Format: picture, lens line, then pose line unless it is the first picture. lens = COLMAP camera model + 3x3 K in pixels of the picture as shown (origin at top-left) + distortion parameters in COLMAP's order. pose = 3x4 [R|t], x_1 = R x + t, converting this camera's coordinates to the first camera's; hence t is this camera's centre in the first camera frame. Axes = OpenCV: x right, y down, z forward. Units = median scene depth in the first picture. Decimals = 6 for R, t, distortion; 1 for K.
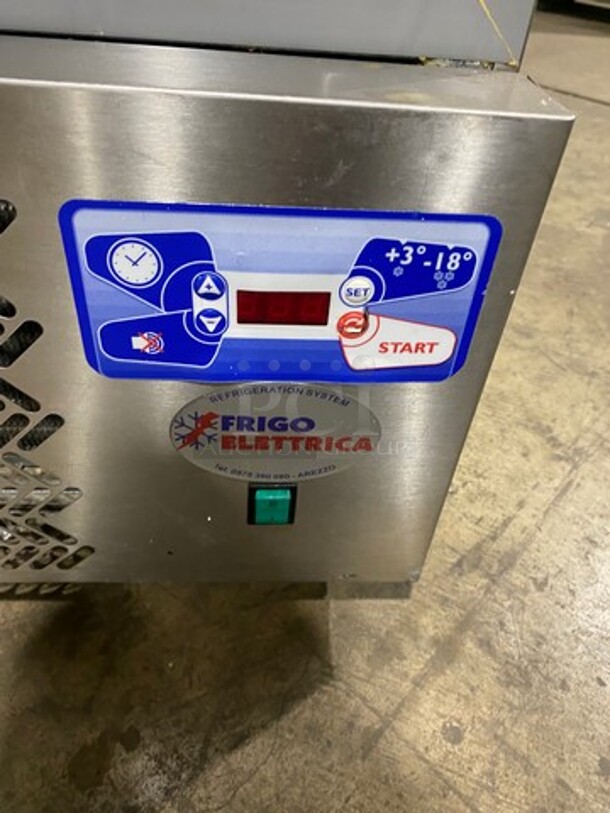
lens RADIAL K [[614.3, 0, 309.1], [0, 614.3, 409.2], [0, 0, 1]] dist [0.004316, 0.003378]
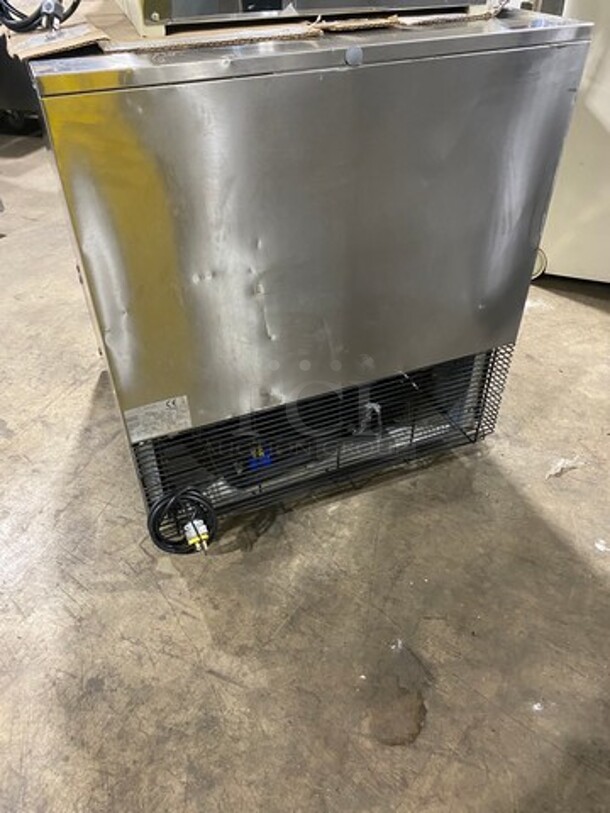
lens RADIAL K [[614.3, 0, 306.9], [0, 614.3, 411.4], [0, 0, 1]] dist [0.004316, 0.003378]
pose [[-0.941728, 0.158829, -0.296516, 0.166780], [-0.265428, 0.190624, 0.945098, -4.533727], [0.206632, 0.968729, -0.137358, 2.529354]]
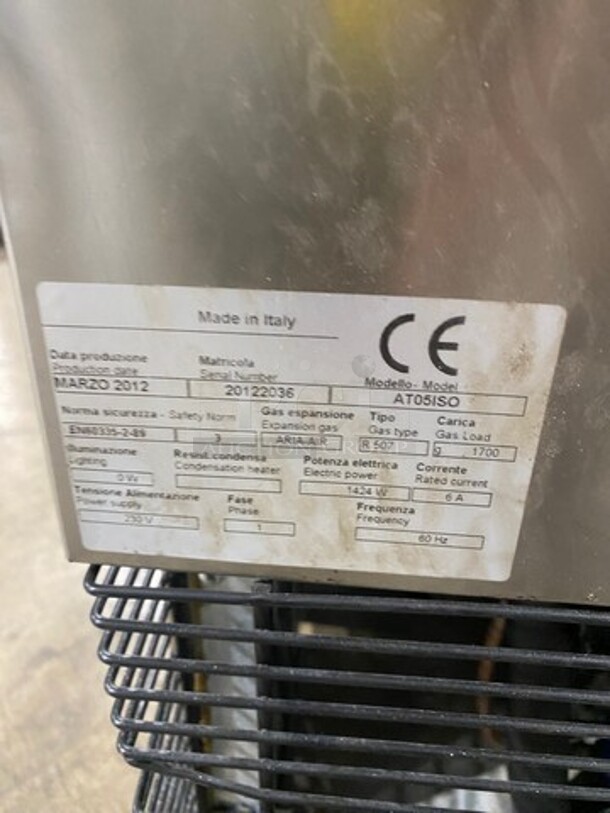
lens RADIAL K [[614.3, 0, 305.0], [0, 614.3, 406.0], [0, 0, 1]] dist [0.004316, 0.003378]
pose [[-0.984795, -0.151844, 0.084395, -0.056891], [0.027329, 0.344342, 0.938446, -2.063013], [-0.171558, 0.926484, -0.334956, 2.141026]]
